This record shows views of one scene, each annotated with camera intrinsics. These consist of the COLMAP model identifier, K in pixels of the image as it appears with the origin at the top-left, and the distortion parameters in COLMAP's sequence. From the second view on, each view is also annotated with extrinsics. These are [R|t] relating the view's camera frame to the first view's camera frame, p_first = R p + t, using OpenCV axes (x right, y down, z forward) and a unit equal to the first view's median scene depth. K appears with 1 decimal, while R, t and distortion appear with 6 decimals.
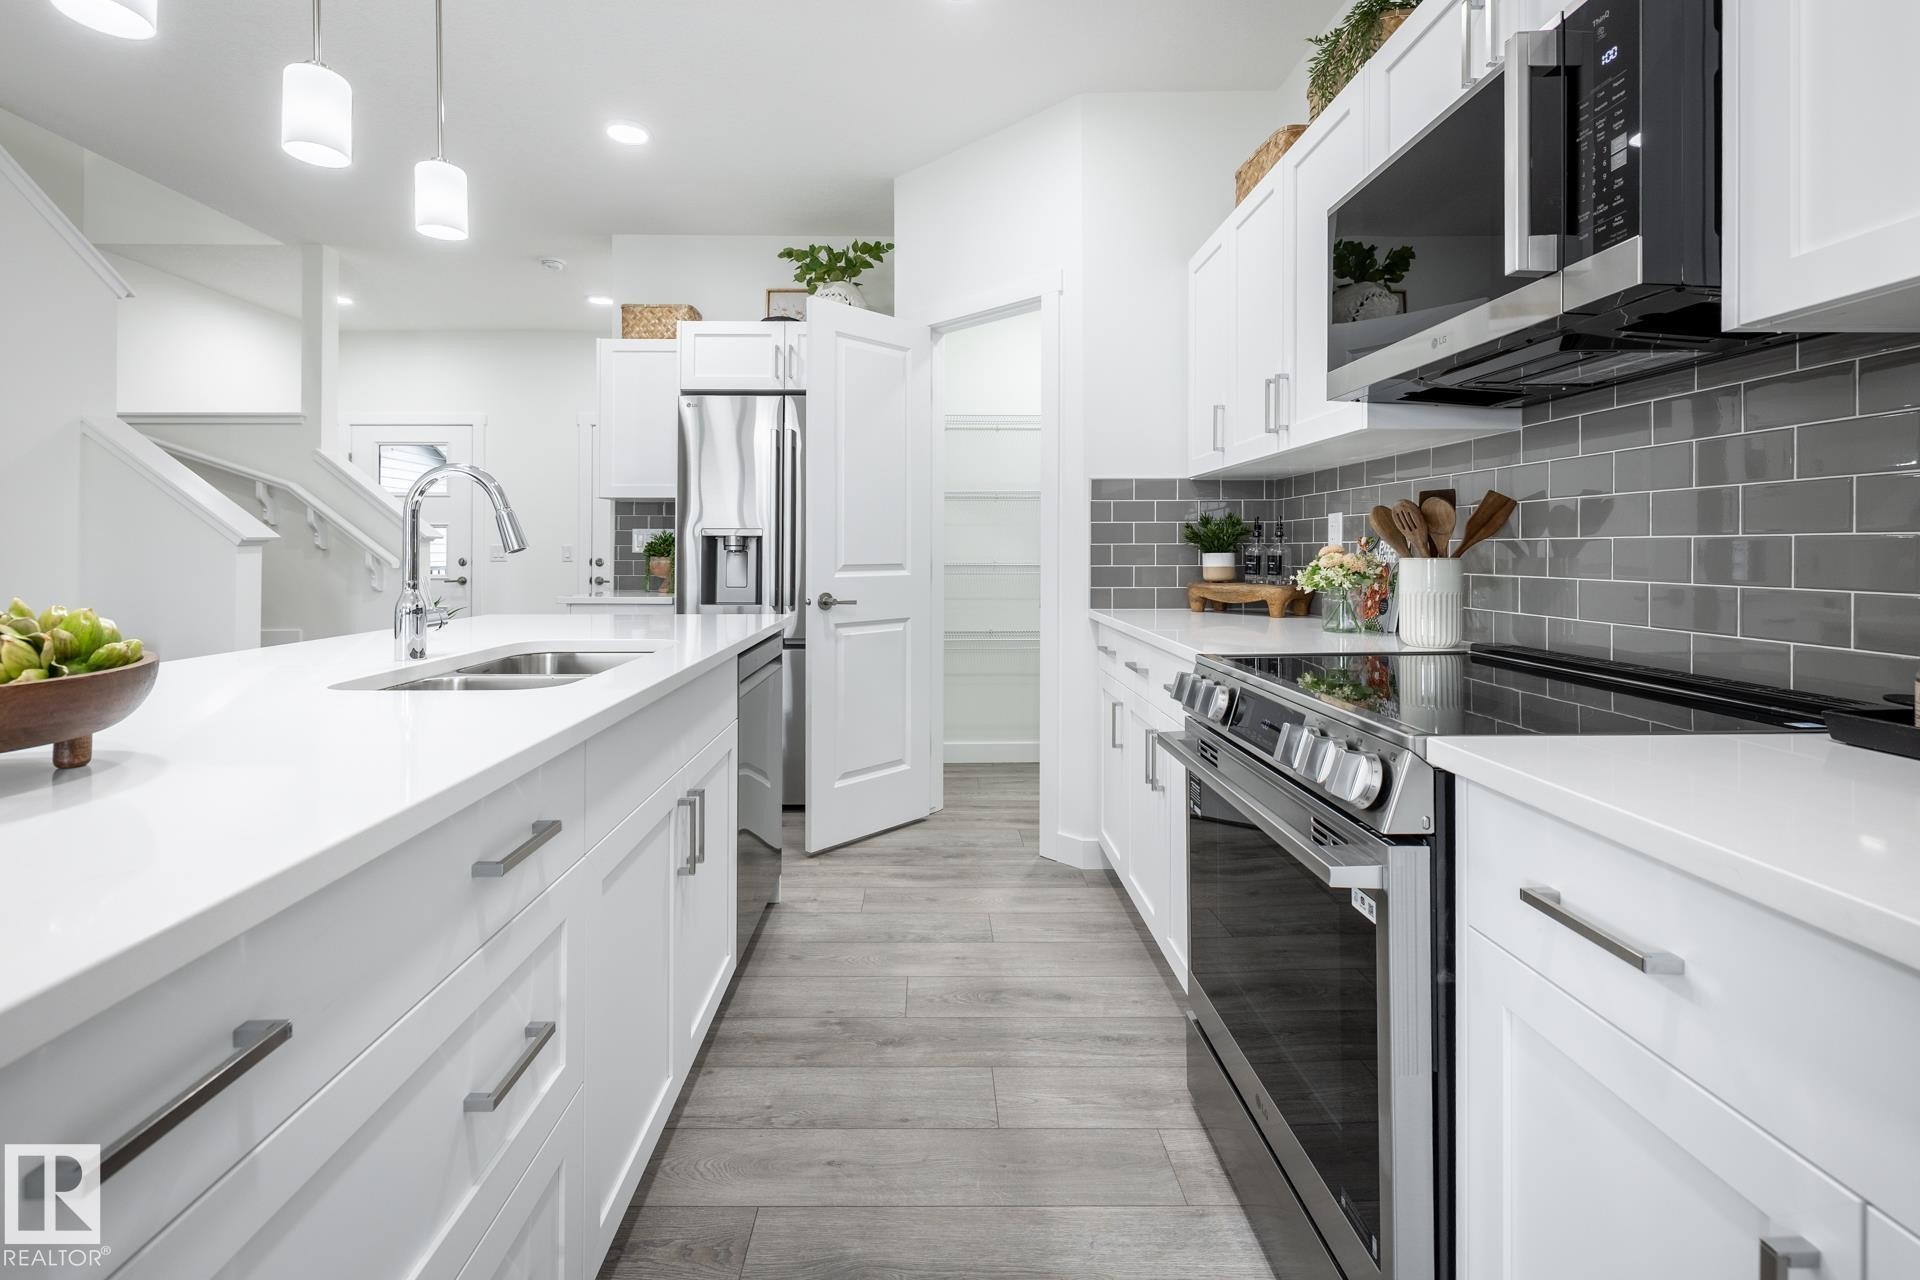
lens RADIAL K [[816.1, 0, 941.7], [0, 816.1, 559.4], [0, 0, 1]] dist [-0.002642, -0.000076]
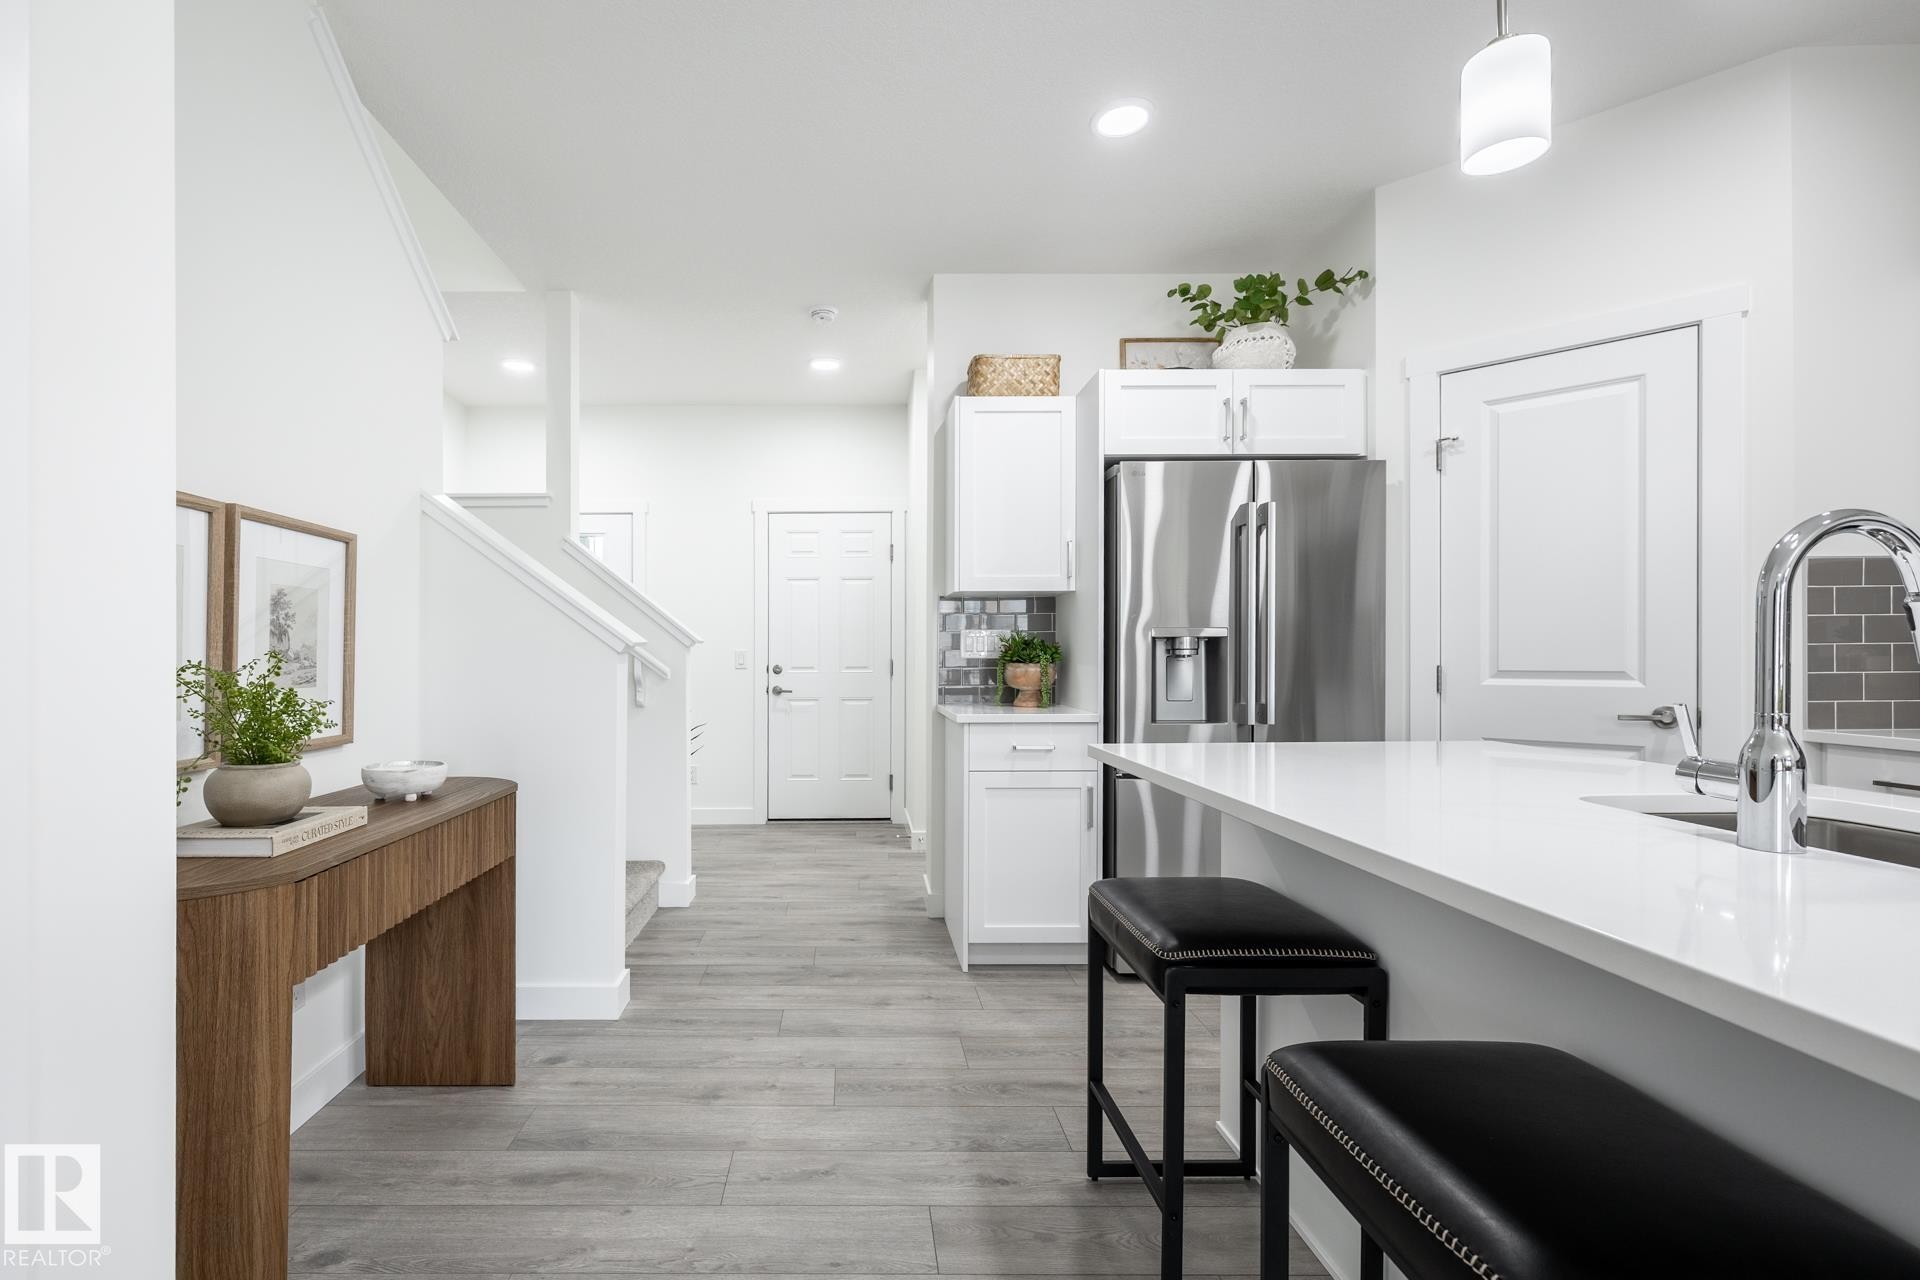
lens RADIAL K [[862.1, 0, 862.7], [0, 862.1, 650.1], [0, 0, 1]] dist [0.007354, 0.001169]
pose [[0.999896, -0.005359, -0.013401, -0.677350], [0.005156, 0.999872, -0.015122, -0.005757], [0.013480, 0.015052, 0.999796, 0.186891]]
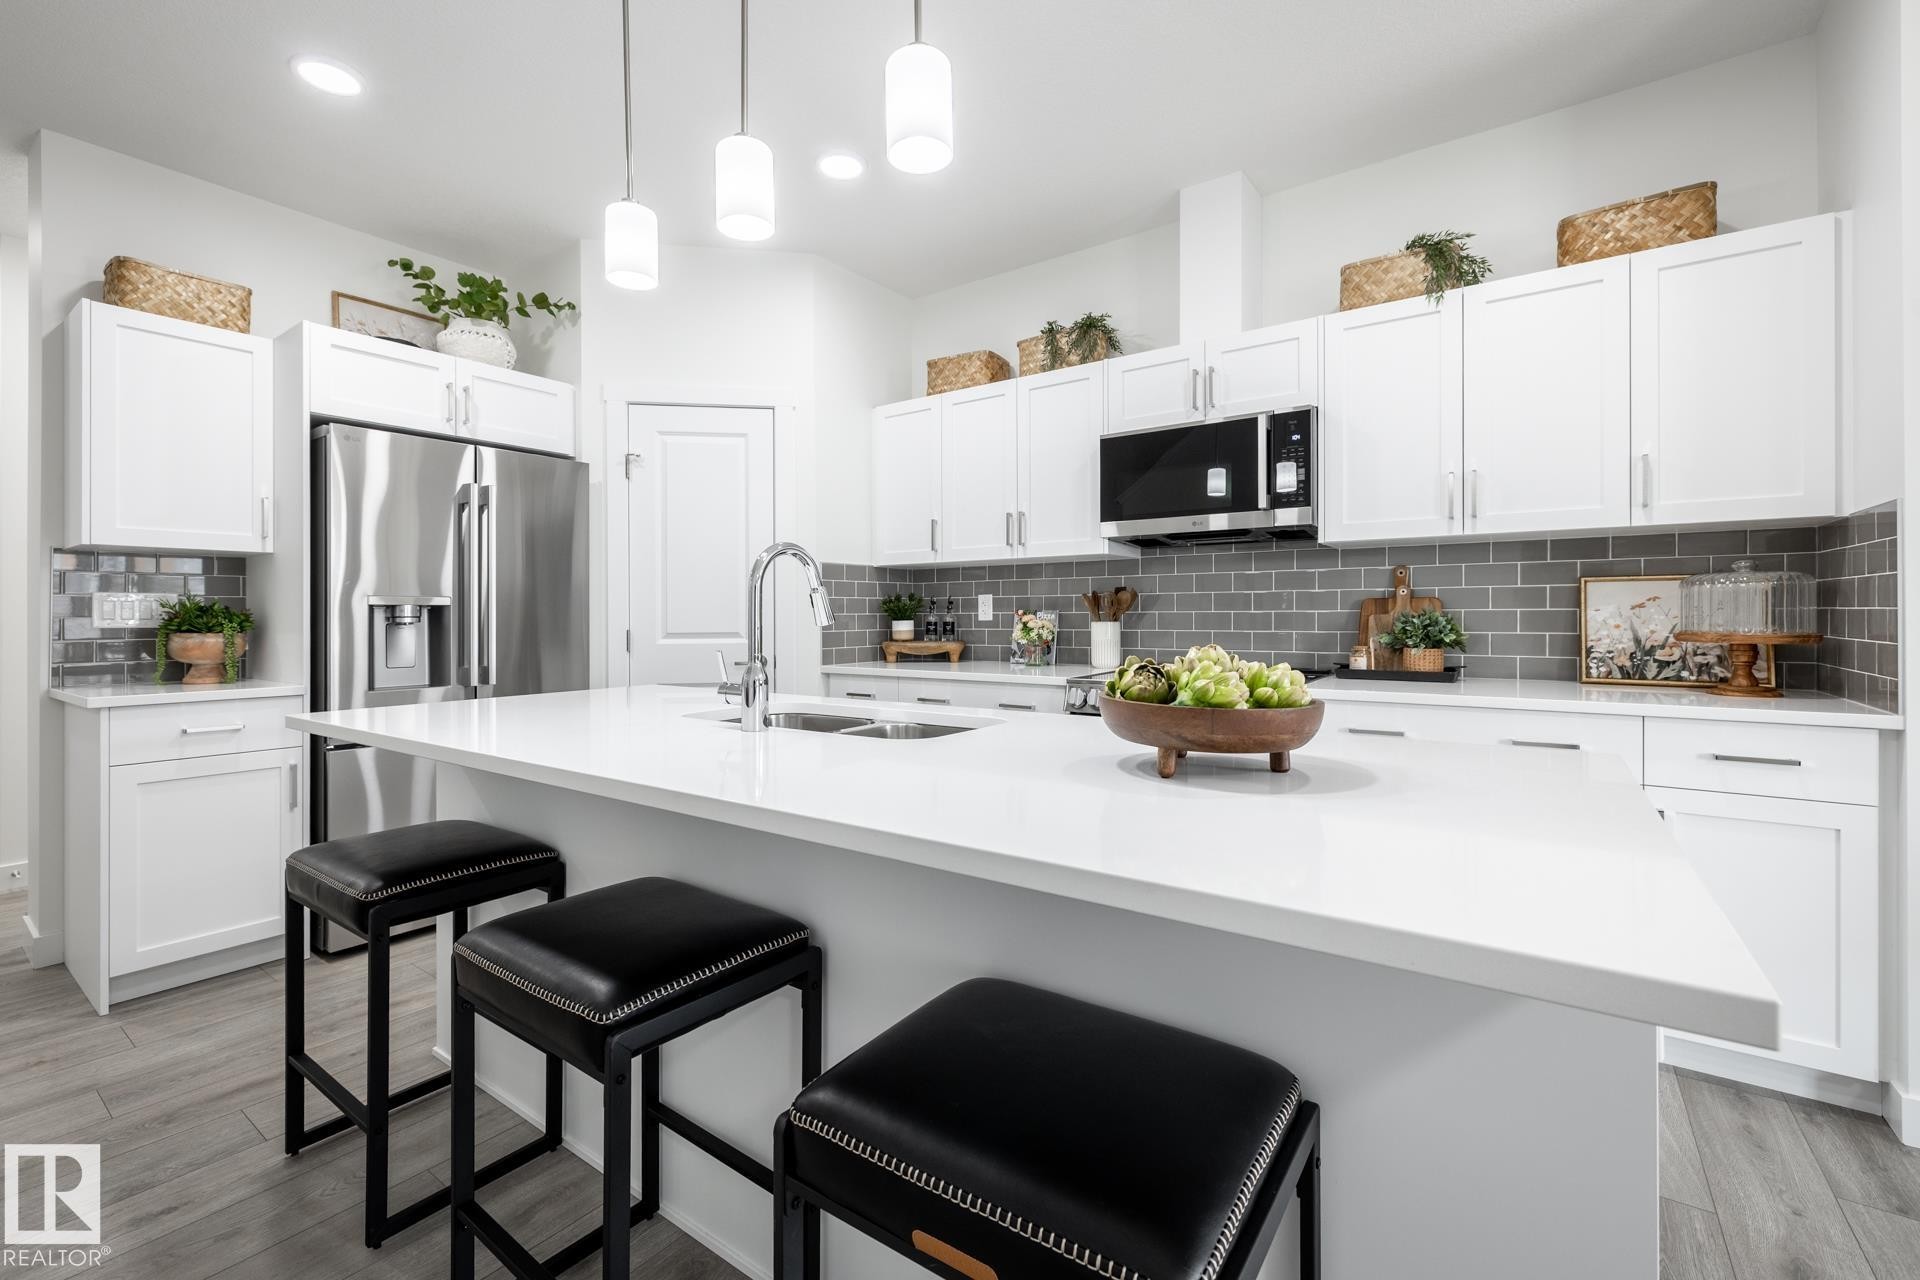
lens RADIAL K [[816.1, 0, 947.8], [0, 816.1, 620.7], [0, 0, 1]] dist [-0.002642, -0.000076]
pose [[0.610567, -0.008966, 0.791914, -0.693726], [0.015261, 0.999883, -0.000445, -0.005323], [-0.791818, 0.012357, 0.610632, 0.082195]]
